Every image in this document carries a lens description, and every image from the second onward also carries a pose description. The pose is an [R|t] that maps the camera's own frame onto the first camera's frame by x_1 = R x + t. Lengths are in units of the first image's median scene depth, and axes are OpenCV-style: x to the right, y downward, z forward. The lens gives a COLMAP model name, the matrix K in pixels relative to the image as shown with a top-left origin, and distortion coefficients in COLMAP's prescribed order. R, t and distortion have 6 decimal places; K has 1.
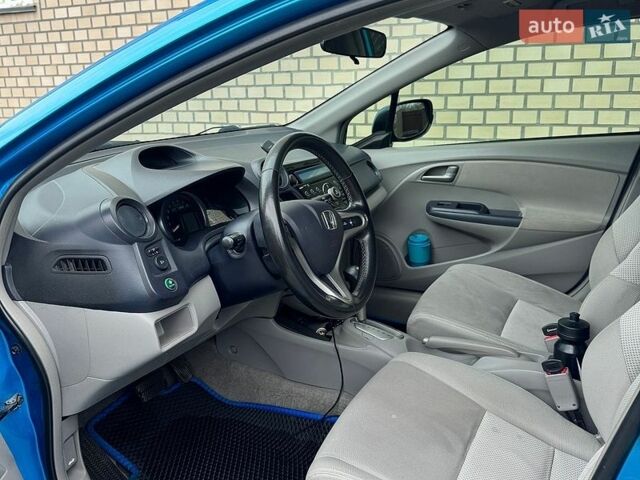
lens RADIAL K [[592.0, 0, 324.0], [0, 592.0, 238.8], [0, 0, 1]] dist [0.141251, -0.245207]
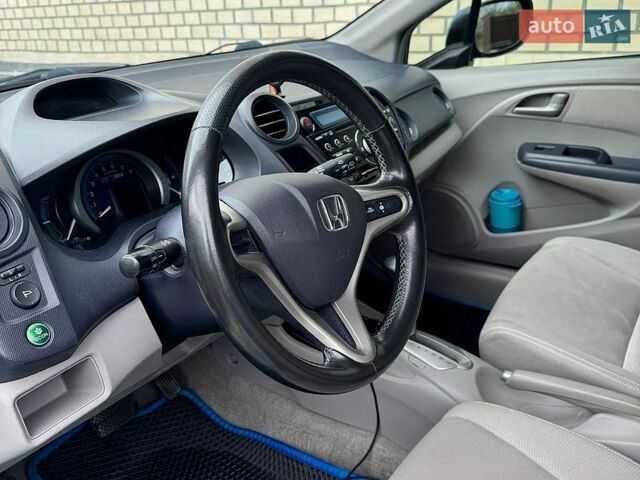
lens RADIAL K [[620.0, 0, 310.9], [0, 620.0, 239.9], [0, 0, 1]] dist [0.162260, -0.419387]
pose [[0.989563, 0.022723, -0.142295, 0.047145], [-0.005320, 0.992576, 0.121507, -0.051425], [0.144000, -0.119482, 0.982338, 0.278156]]
